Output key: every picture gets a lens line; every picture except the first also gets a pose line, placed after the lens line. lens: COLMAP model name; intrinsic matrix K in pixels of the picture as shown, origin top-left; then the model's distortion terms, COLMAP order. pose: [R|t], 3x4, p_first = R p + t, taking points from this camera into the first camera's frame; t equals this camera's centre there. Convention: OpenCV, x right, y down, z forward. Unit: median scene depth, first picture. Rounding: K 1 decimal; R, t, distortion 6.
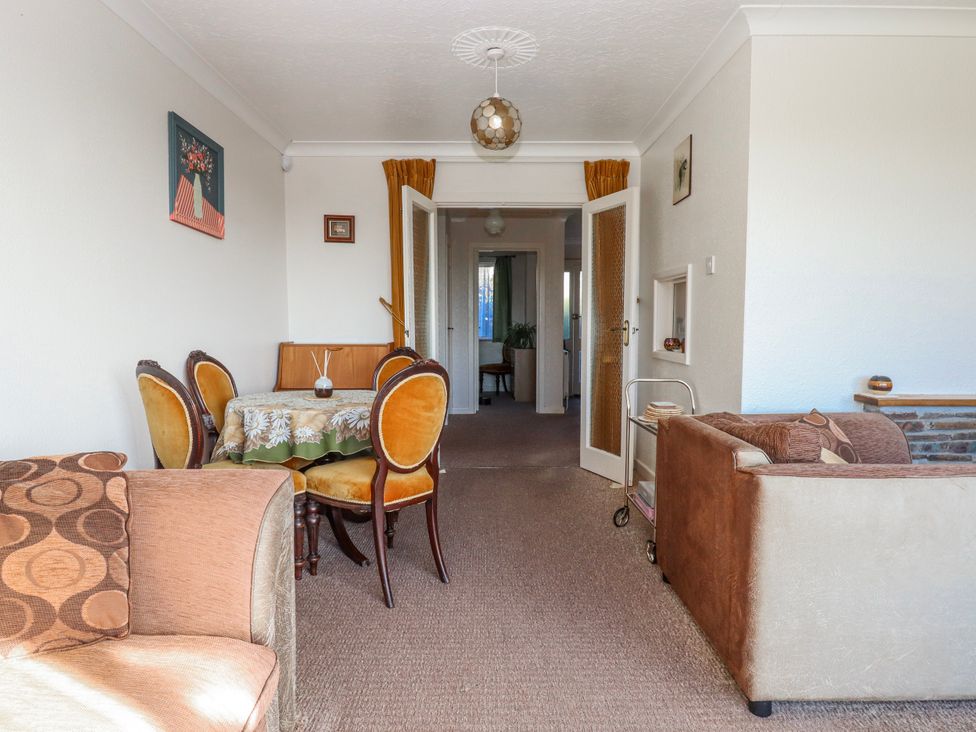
lens RADIAL K [[575.8, 0, 492.5], [0, 575.8, 361.7], [0, 0, 1]] dist [-0.000169, -0.001523]
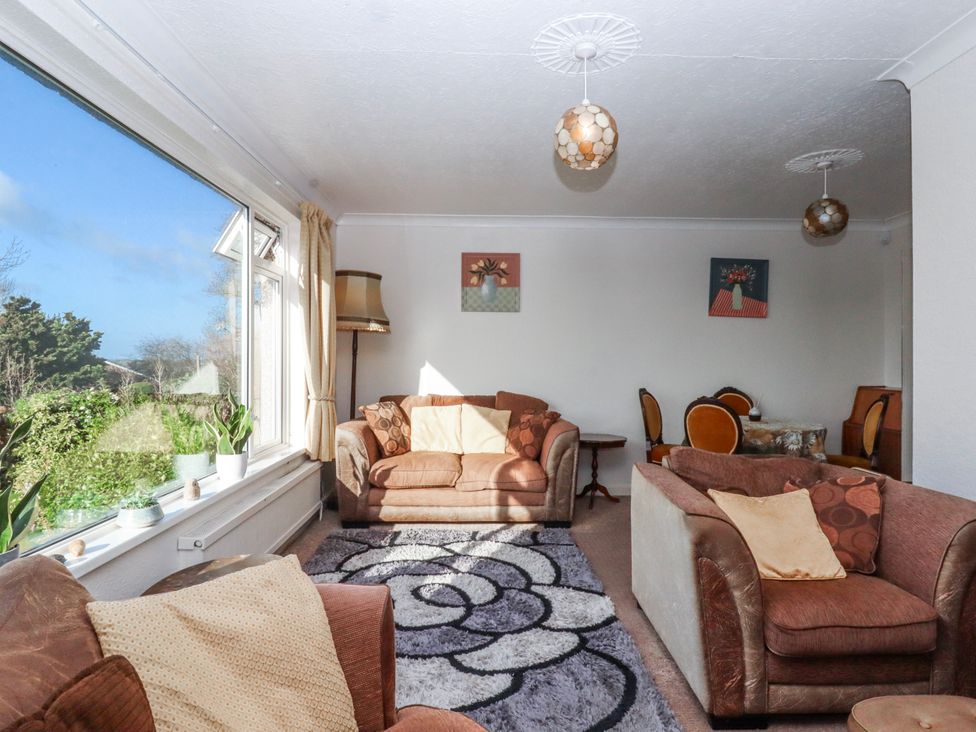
lens RADIAL K [[575.8, 0, 492.5], [0, 575.8, 361.7], [0, 0, 1]] dist [-0.000169, -0.001523]
pose [[0.028646, -0.001965, -0.999588, 1.158656], [-0.068188, 0.997665, -0.003915, -0.043368], [0.997261, 0.068272, 0.028445, 0.250504]]
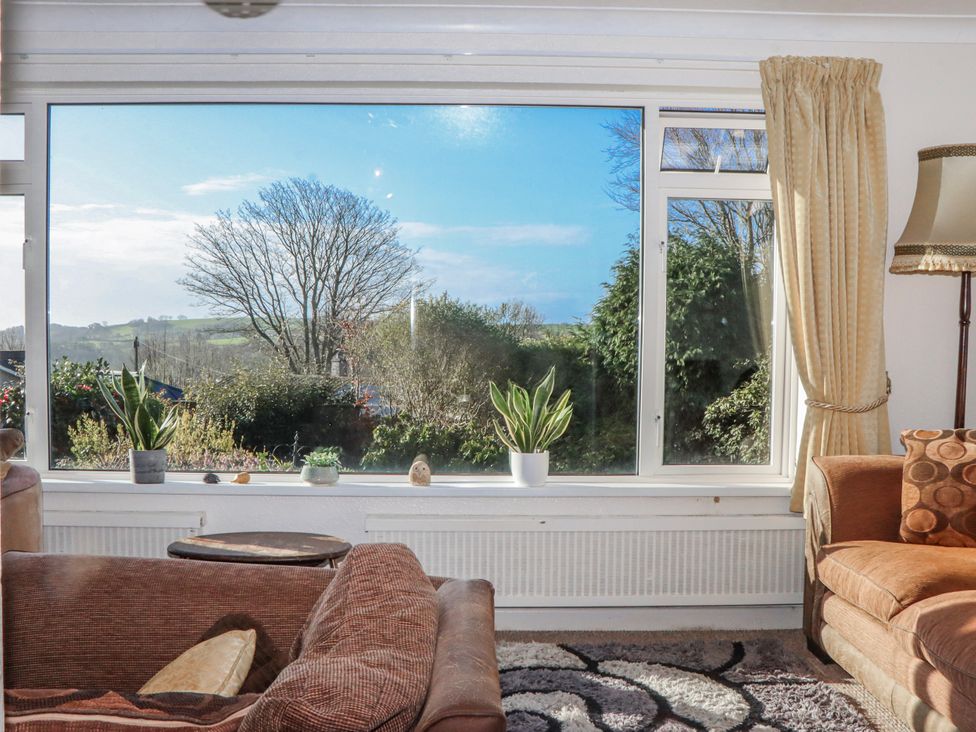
lens RADIAL K [[1001.0, 0, 486.1], [0, 1001.0, 384.9], [0, 0, 1]] dist [-0.159944, 0.190130]
pose [[-0.999762, -0.012335, -0.017991, 0.240937], [-0.014248, 0.993784, 0.110409, -0.093014], [0.016517, 0.110639, -0.993723, 1.138500]]
